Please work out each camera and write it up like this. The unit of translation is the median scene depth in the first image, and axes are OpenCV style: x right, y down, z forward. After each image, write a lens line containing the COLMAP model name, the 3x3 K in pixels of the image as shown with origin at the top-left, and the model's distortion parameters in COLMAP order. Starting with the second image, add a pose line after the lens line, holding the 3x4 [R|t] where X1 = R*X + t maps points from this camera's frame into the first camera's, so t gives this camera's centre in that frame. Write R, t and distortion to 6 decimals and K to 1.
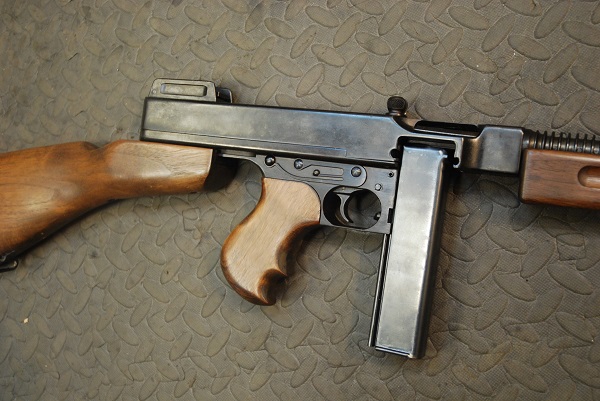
lens RADIAL K [[693.6, 0, 300.0], [0, 693.6, 200.5], [0, 0, 1]] dist [-0.029231, -0.000806]
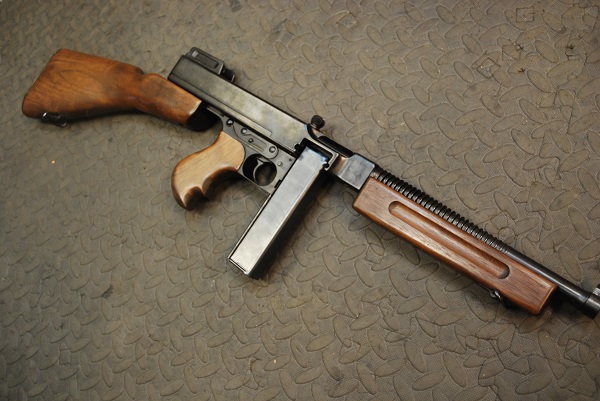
lens RADIAL K [[588.7, 0, 300.0], [0, 588.7, 200.5], [0, 0, 1]] dist [-0.066963, 0.001402]
pose [[0.892894, 0.437743, -0.105459, 0.283310], [-0.443509, 0.895456, -0.038181, 0.071244], [0.077721, 0.080864, 0.993690, -0.220993]]
